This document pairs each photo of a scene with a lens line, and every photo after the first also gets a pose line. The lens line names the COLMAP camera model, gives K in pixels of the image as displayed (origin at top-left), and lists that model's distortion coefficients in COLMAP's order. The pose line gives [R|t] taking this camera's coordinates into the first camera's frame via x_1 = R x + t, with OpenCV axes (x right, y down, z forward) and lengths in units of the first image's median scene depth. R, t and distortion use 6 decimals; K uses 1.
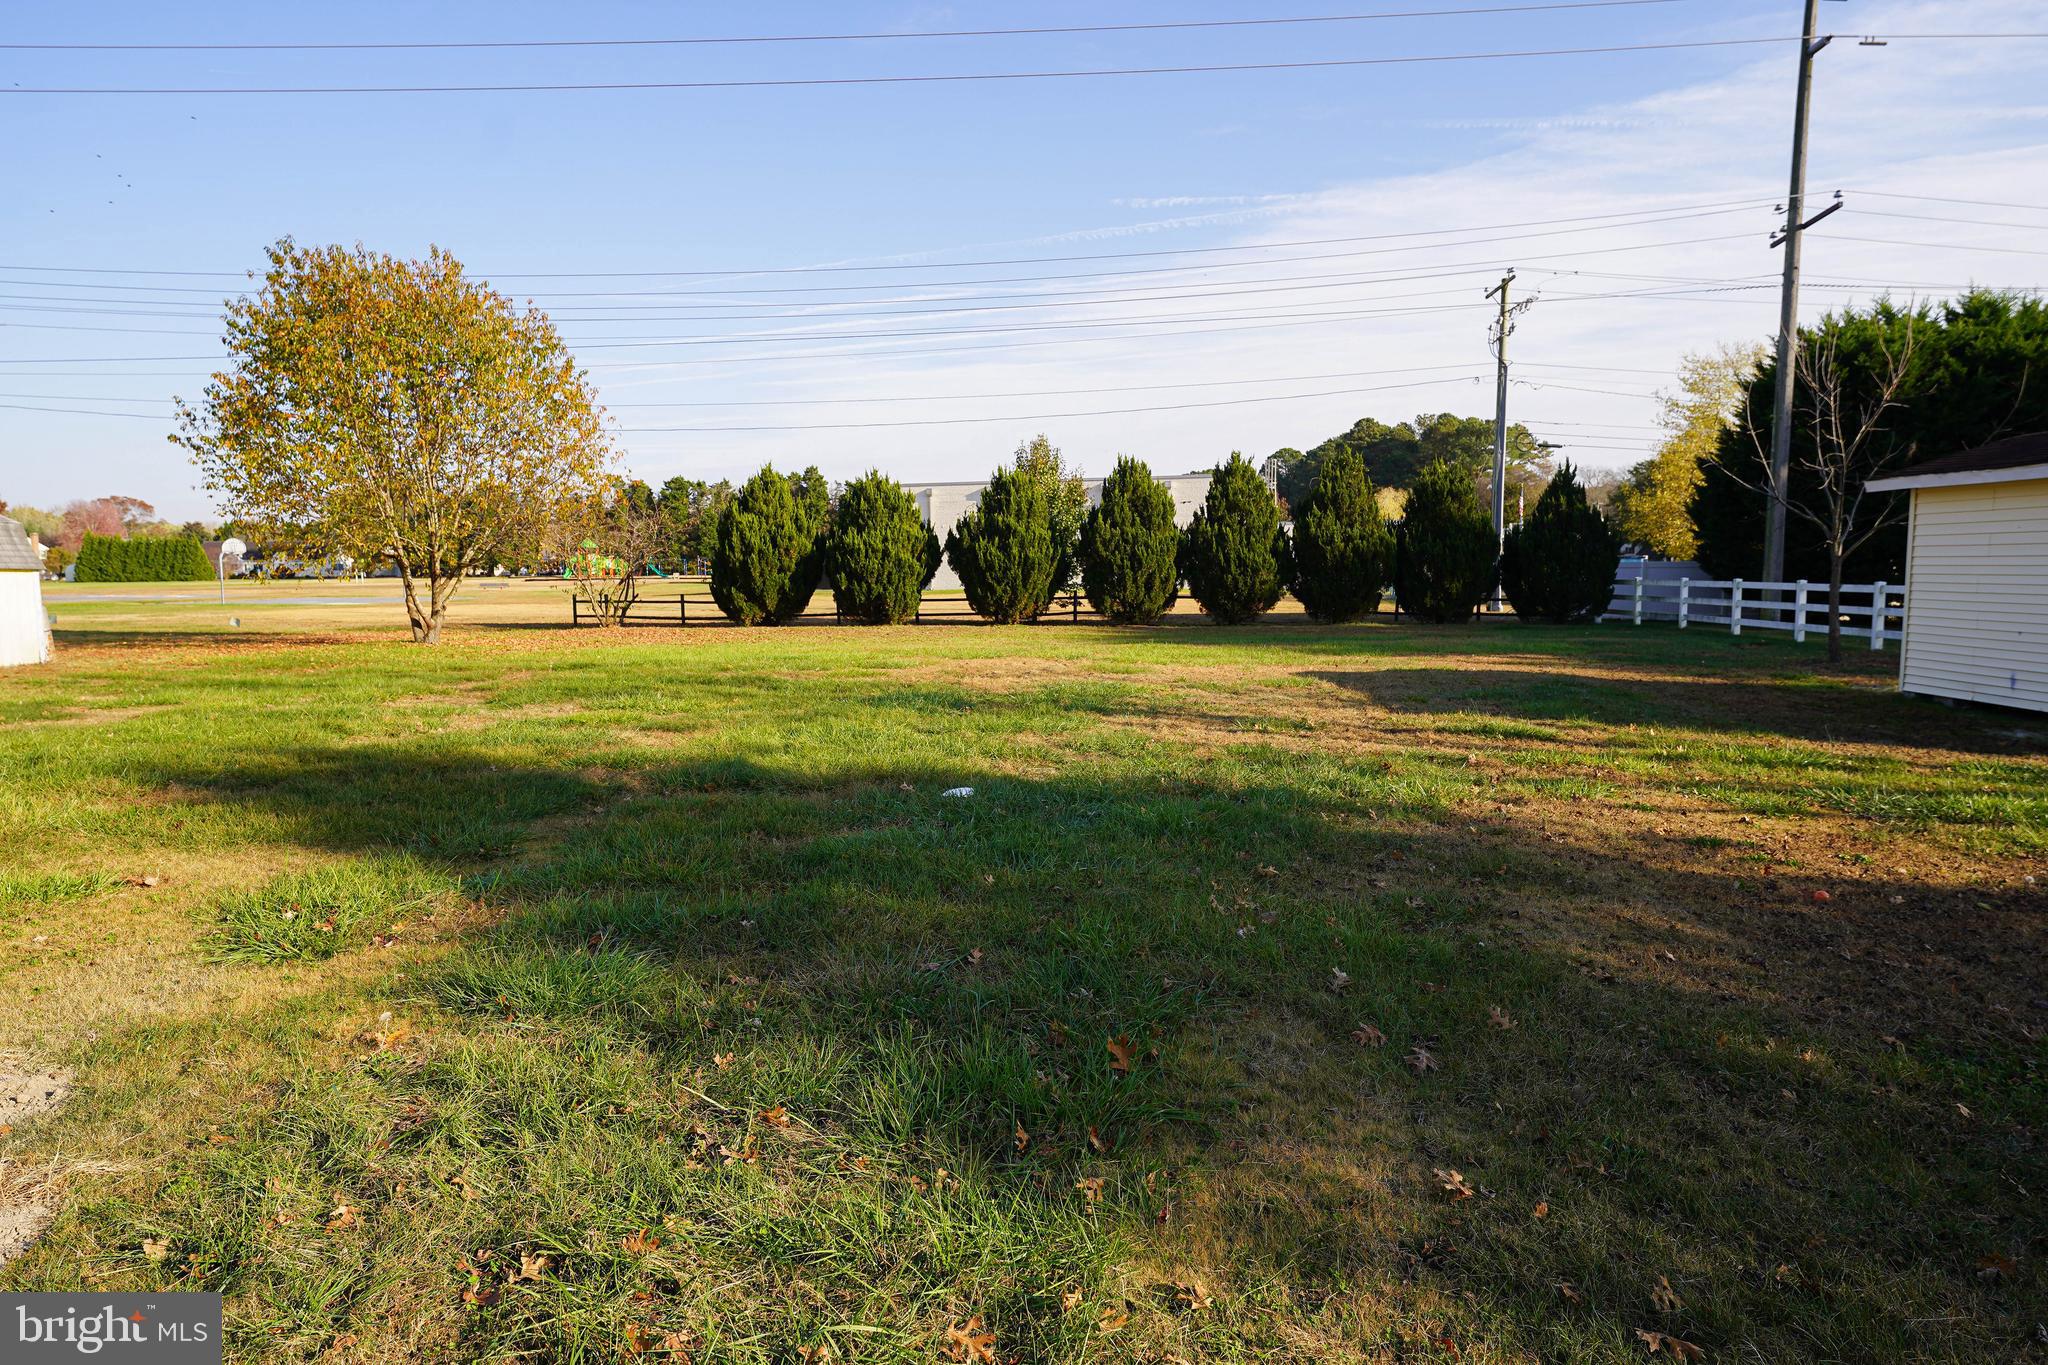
lens RADIAL K [[1265.3, 0, 1017.1], [0, 1265.3, 680.0], [0, 0, 1]] dist [-0.002565, 0.005139]
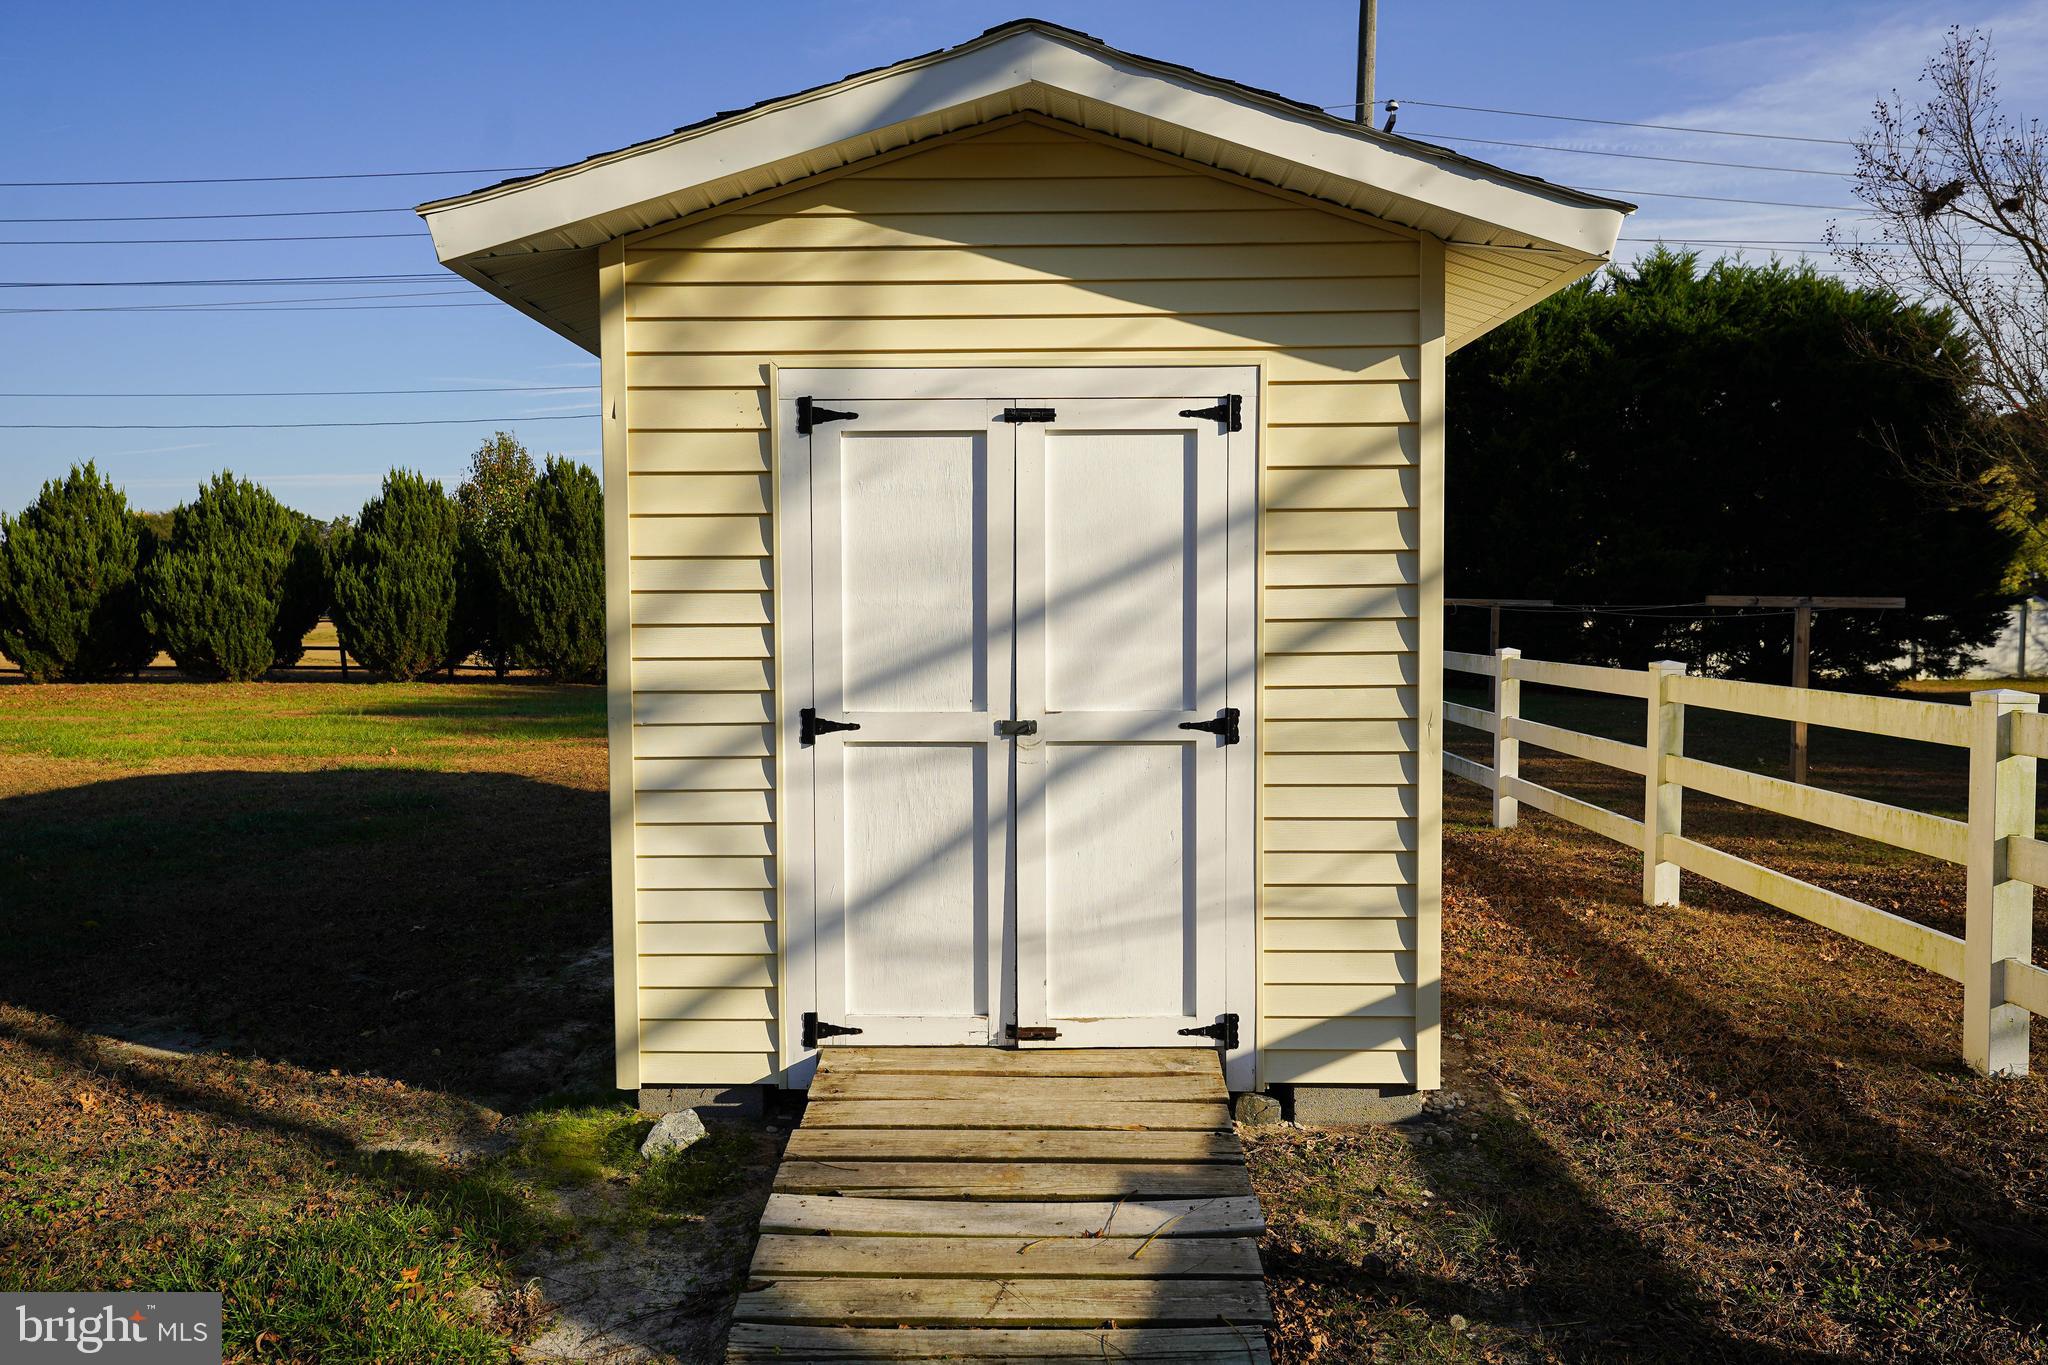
lens RADIAL K [[1389.9, 0, 1023.7], [0, 1389.9, 685.6], [0, 0, 1]] dist [-0.003946, -0.002426]
pose [[0.999610, 0.006067, 0.027246, 0.346716], [-0.004961, 0.999168, -0.040491, -0.011164], [-0.027469, 0.040340, 0.998808, 0.182187]]
